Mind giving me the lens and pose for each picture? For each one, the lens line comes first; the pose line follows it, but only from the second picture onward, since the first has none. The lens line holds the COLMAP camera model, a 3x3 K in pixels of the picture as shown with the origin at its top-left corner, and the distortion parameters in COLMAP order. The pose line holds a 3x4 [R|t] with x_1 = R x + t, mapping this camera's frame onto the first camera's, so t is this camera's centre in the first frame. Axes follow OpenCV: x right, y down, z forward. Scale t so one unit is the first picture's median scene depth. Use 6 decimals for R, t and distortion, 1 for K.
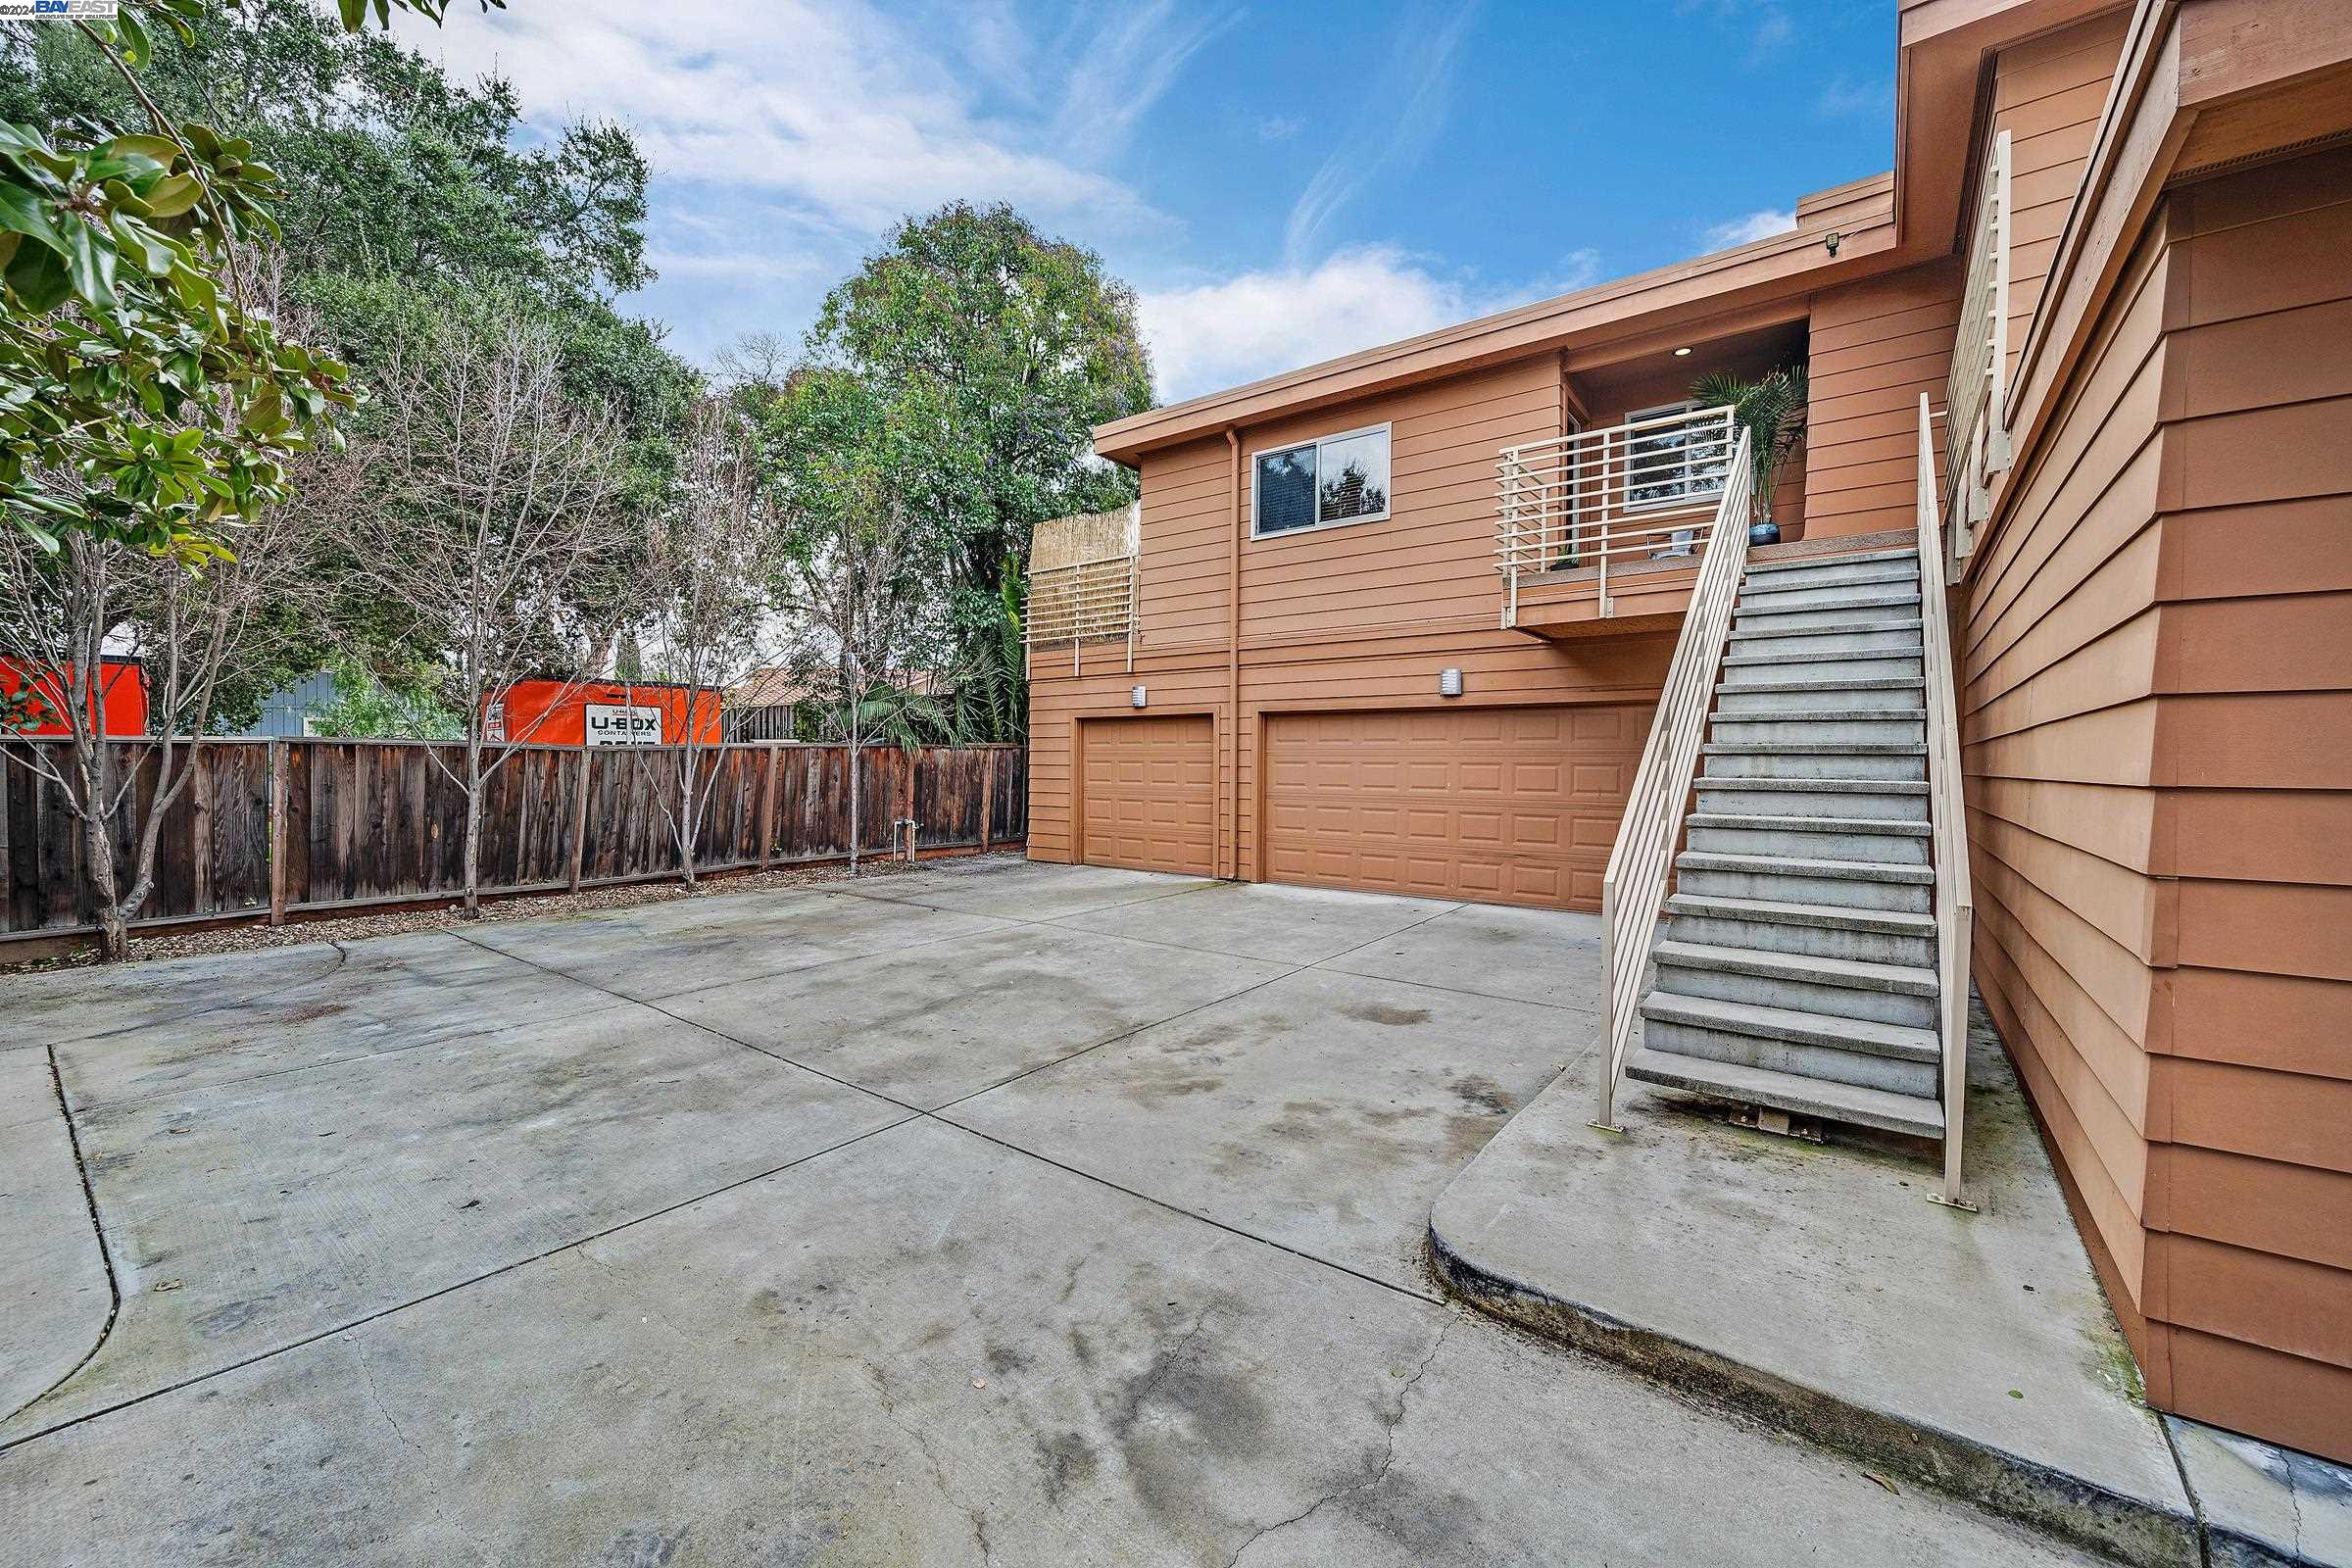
lens RADIAL K [[931.5, 0, 1191.5], [0, 931.5, 781.8], [0, 0, 1]] dist [-0.000218, 0.000482]
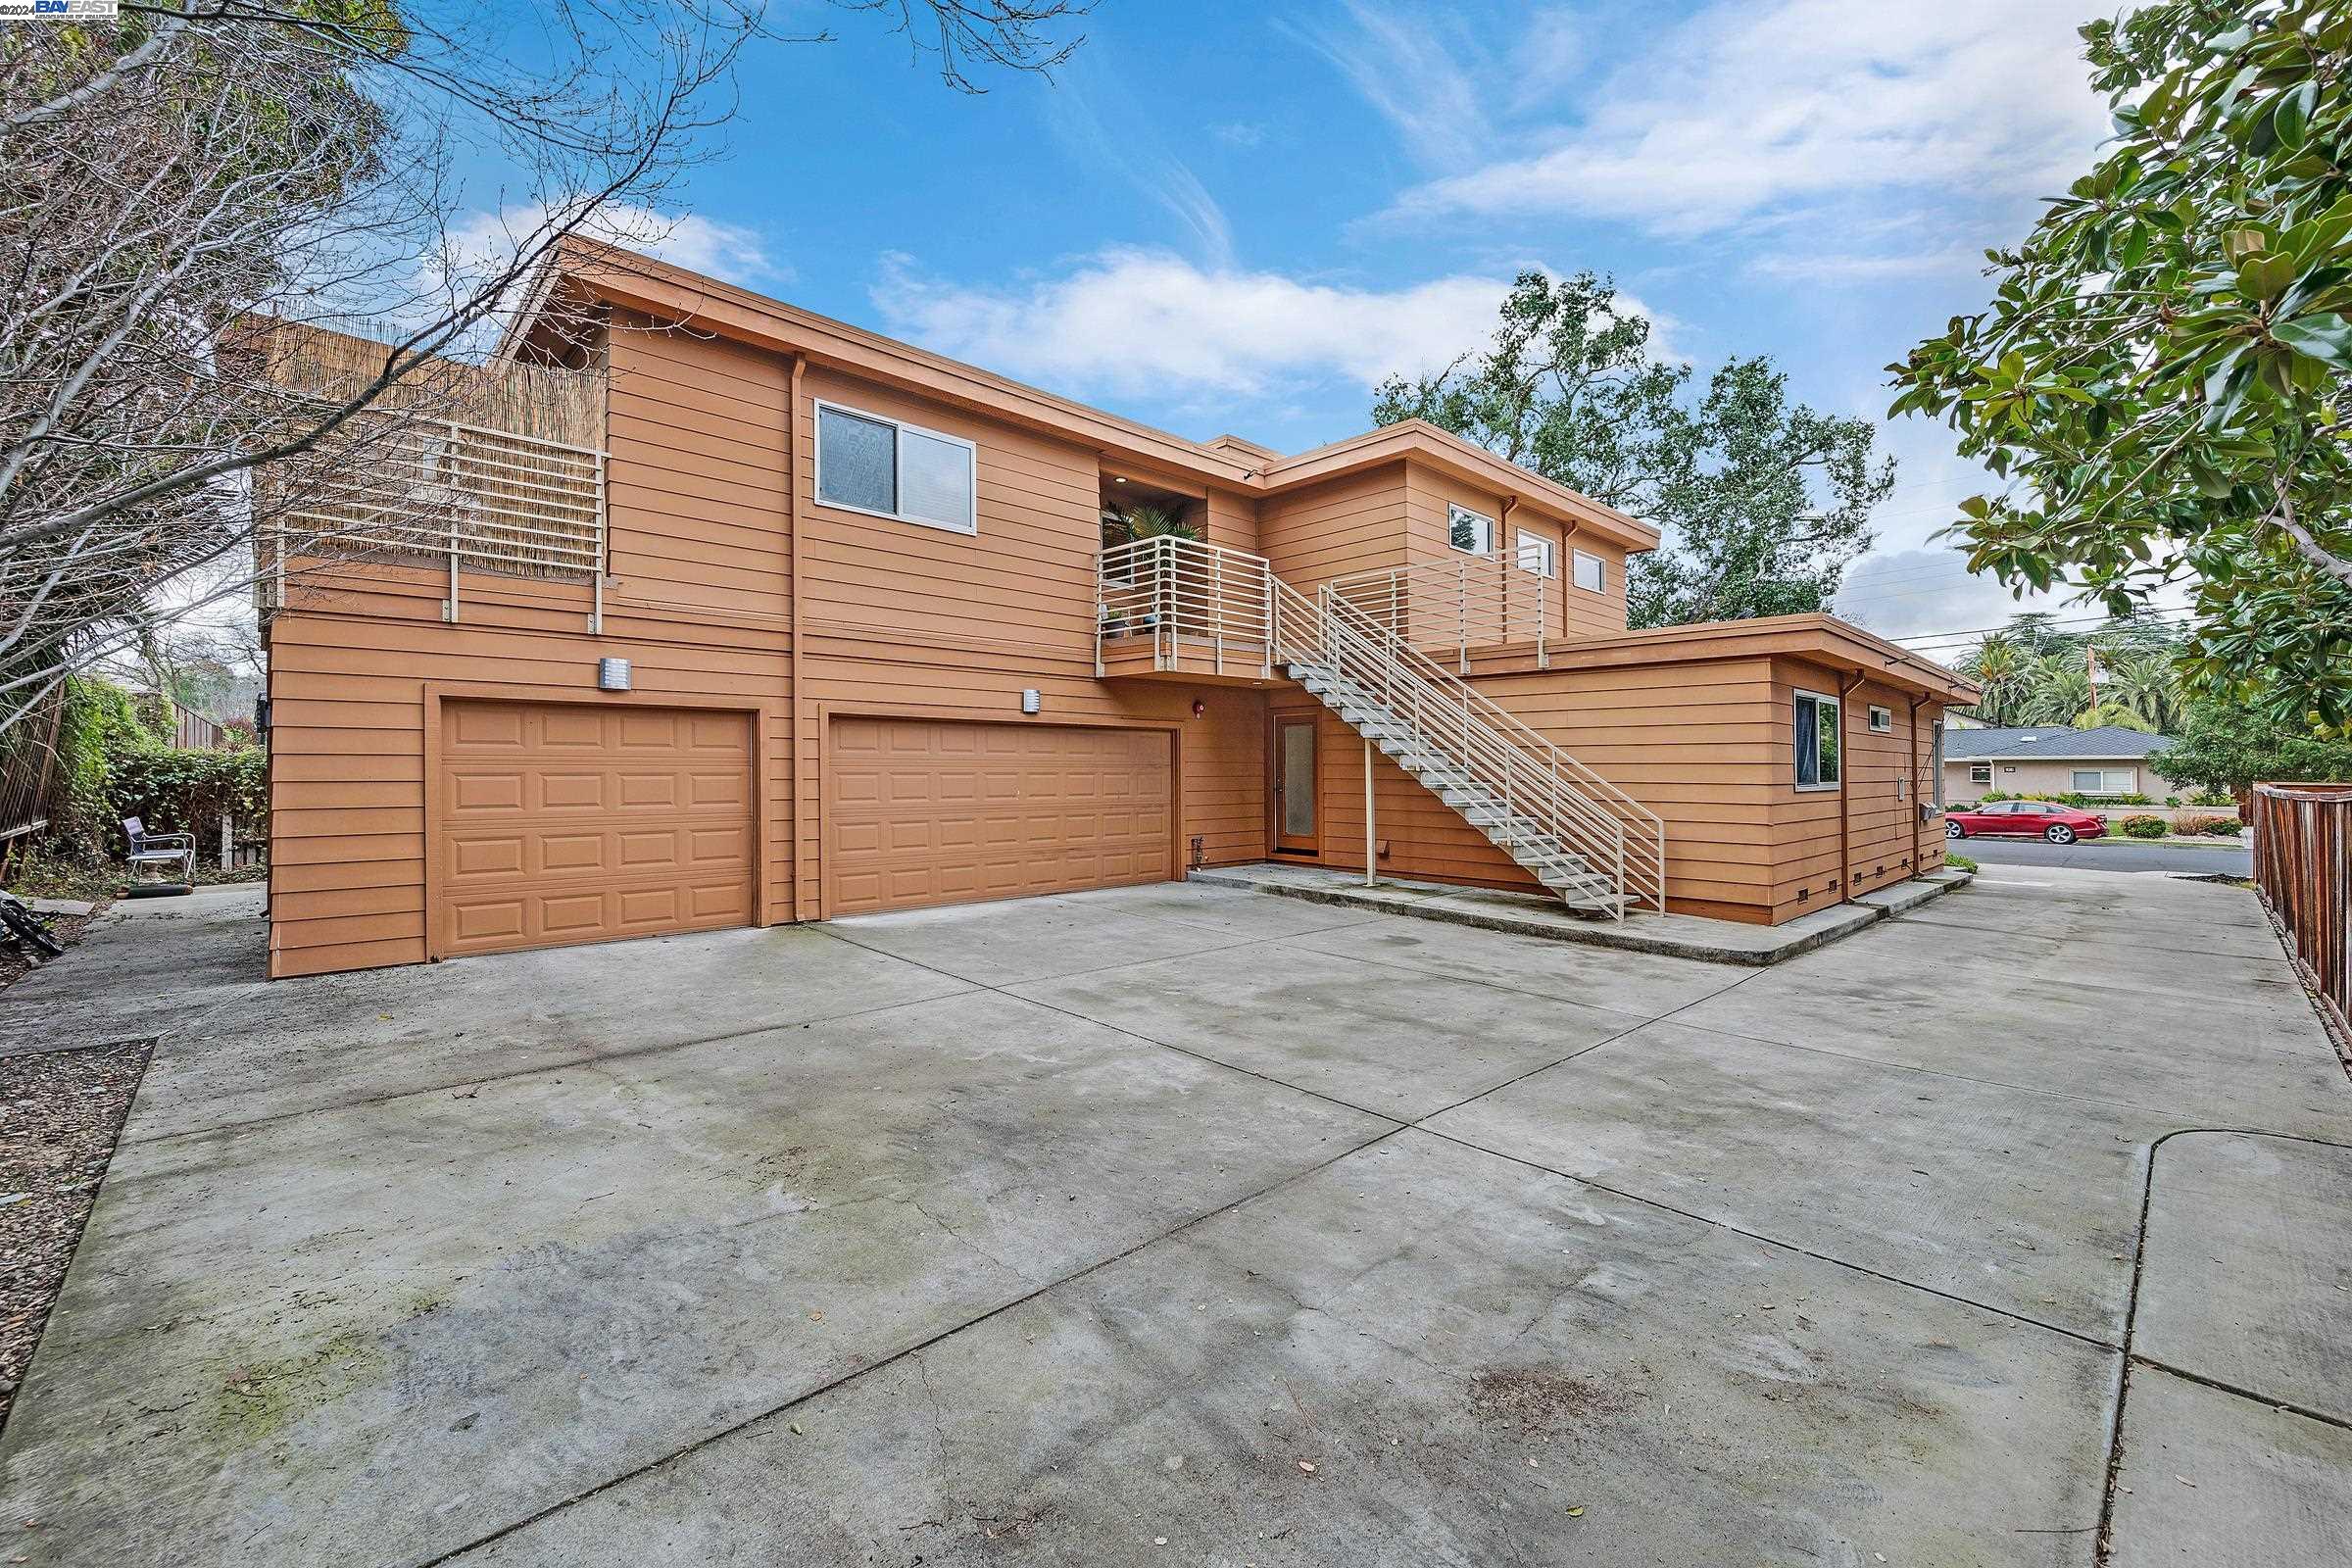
lens RADIAL K [[931.5, 0, 1194.3], [0, 931.5, 770.1], [0, 0, 1]] dist [-0.000218, 0.000482]
pose [[0.172457, -0.007908, 0.984985, -1.683953], [0.016098, 0.999857, 0.005209, -0.056941], [-0.984885, 0.014958, 0.172560, 1.310718]]
